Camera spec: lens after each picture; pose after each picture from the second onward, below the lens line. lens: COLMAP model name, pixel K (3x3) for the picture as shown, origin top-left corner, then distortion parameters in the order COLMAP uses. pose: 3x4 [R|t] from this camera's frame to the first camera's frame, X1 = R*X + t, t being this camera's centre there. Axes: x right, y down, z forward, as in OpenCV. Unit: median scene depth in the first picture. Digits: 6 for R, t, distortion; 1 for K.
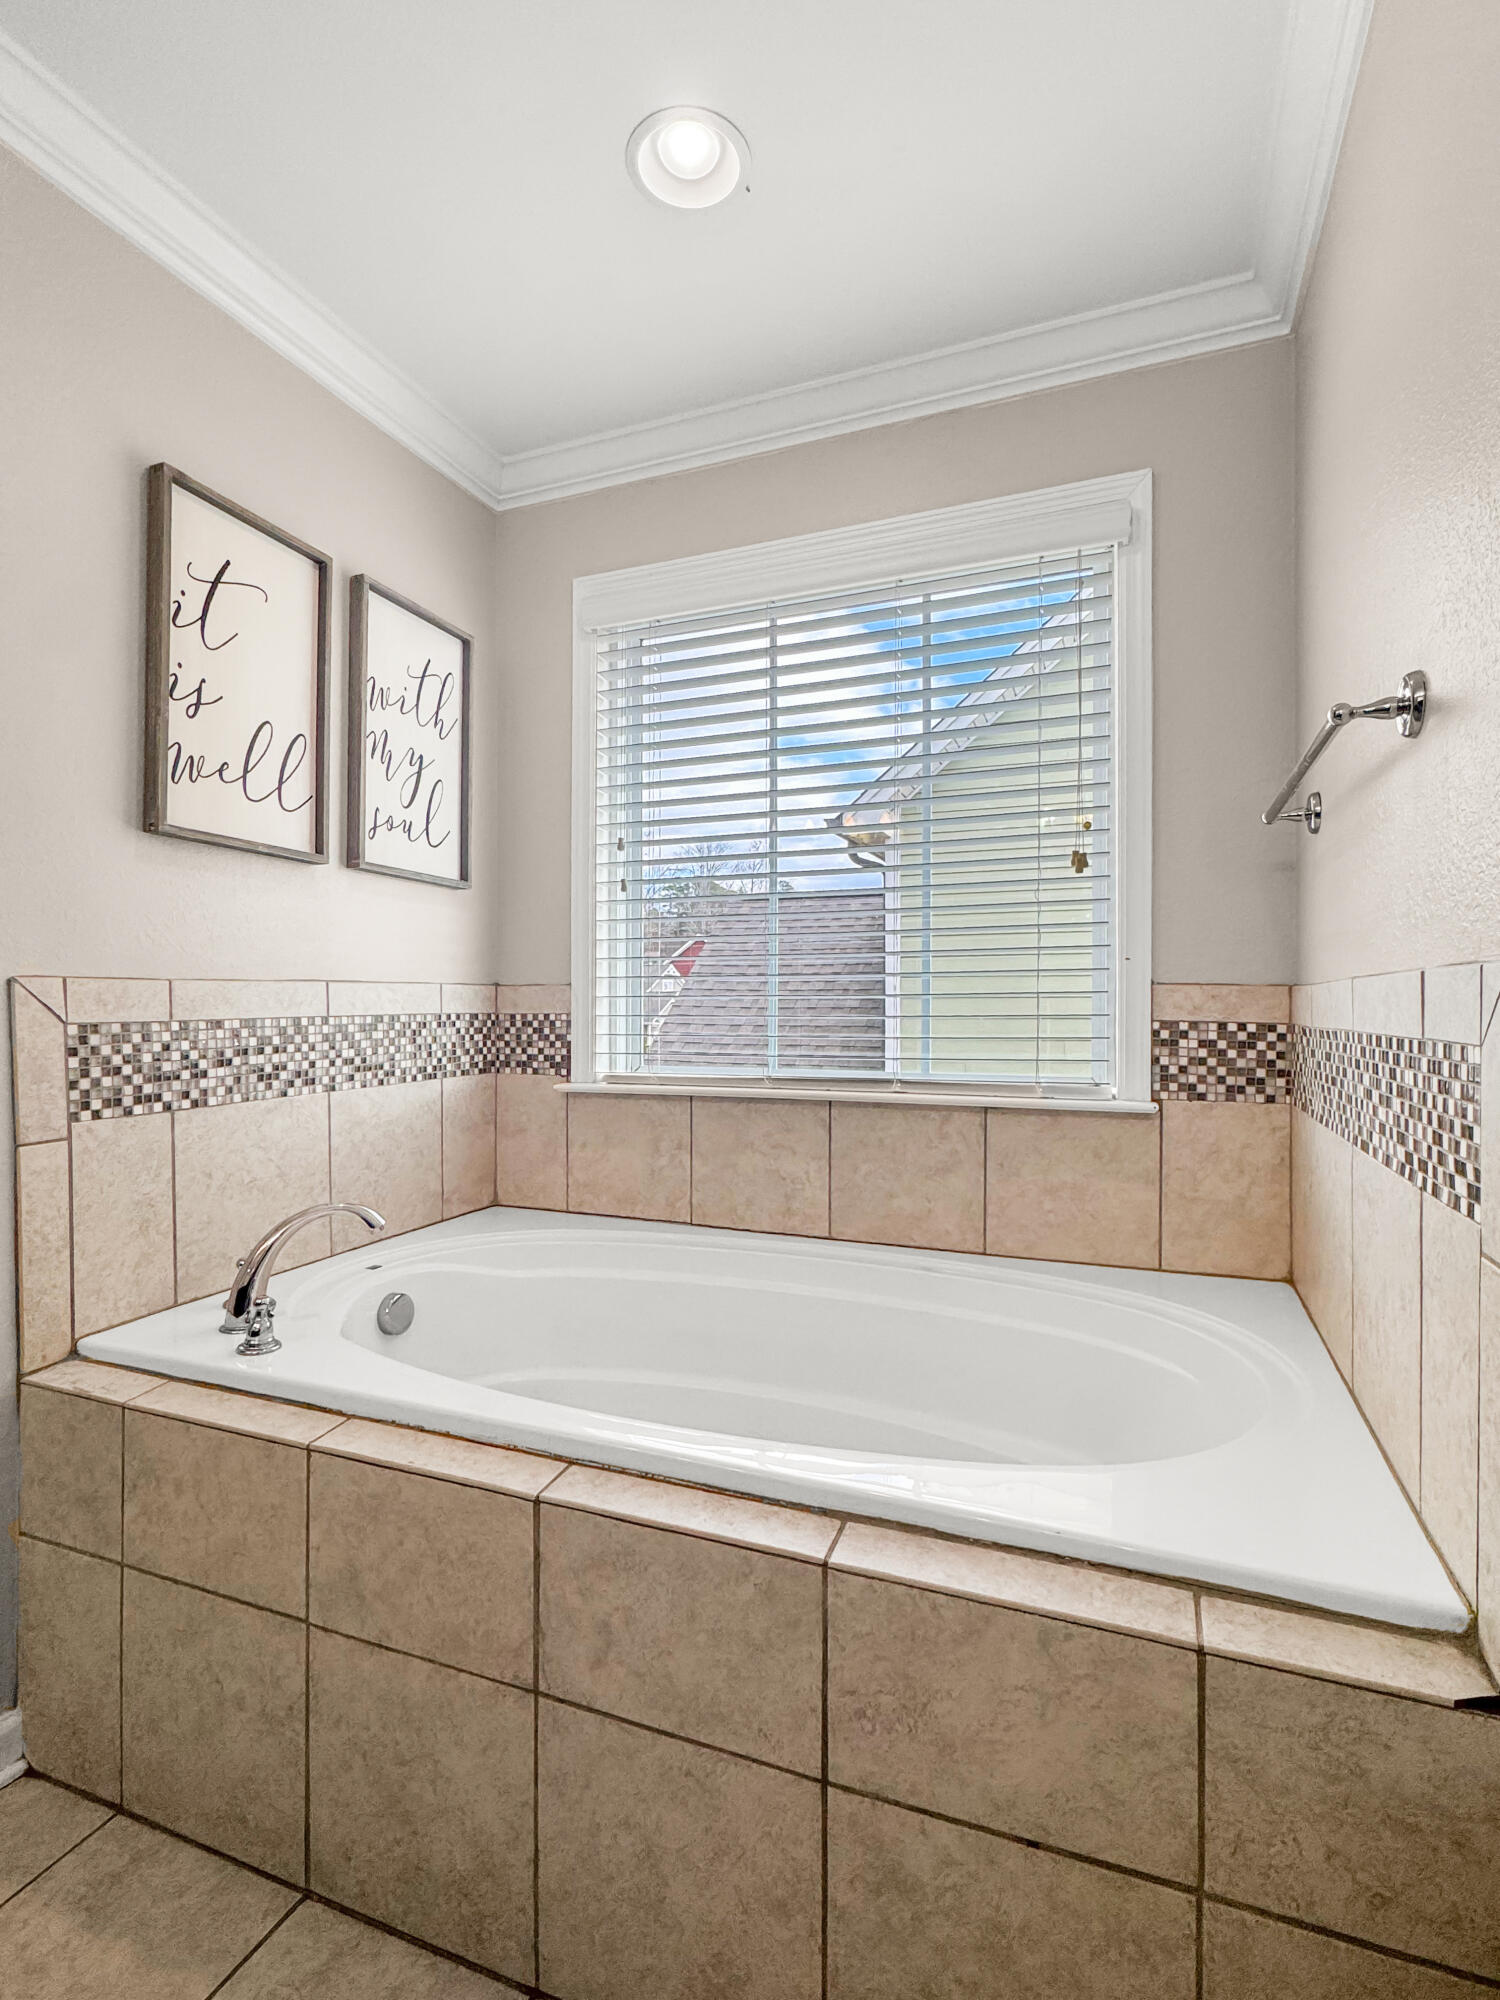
lens RADIAL K [[959.4, 0, 751.5], [0, 959.4, 1014.1], [0, 0, 1]] dist [-0.002997, 0.001000]
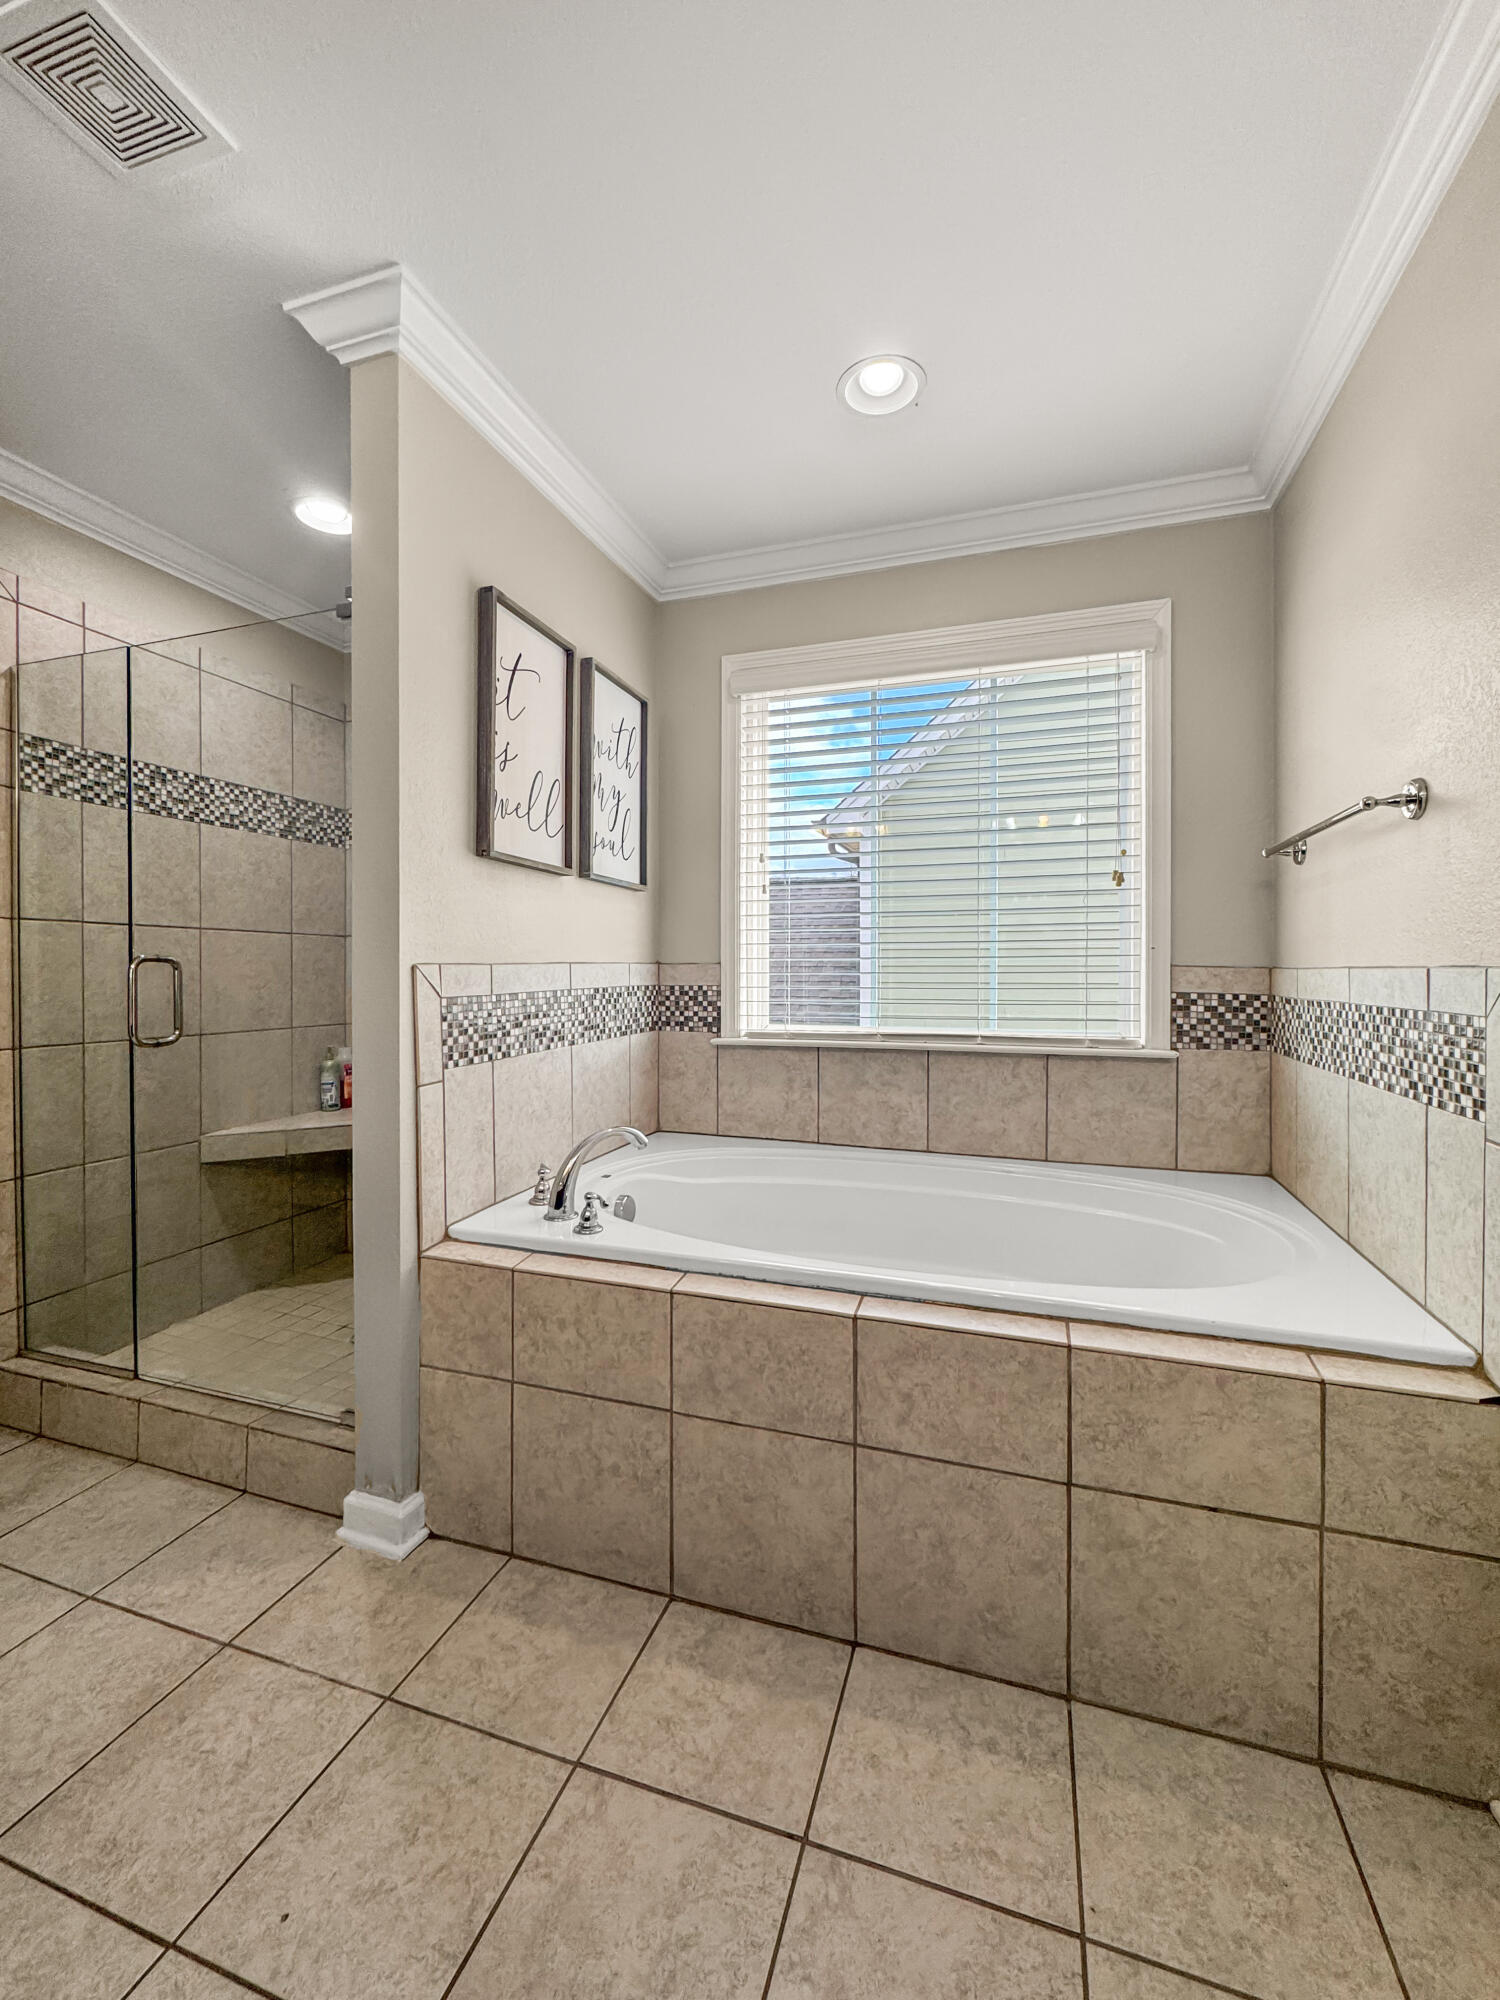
lens RADIAL K [[812.5, 0, 752.0], [0, 812.5, 978.0], [0, 0, 1]] dist [0.000597, -0.000881]
pose [[0.998262, 0.000004, 0.058935, -0.356924], [-0.000134, 0.999998, 0.002191, -0.022170], [-0.058935, -0.002195, 0.998259, -0.204623]]
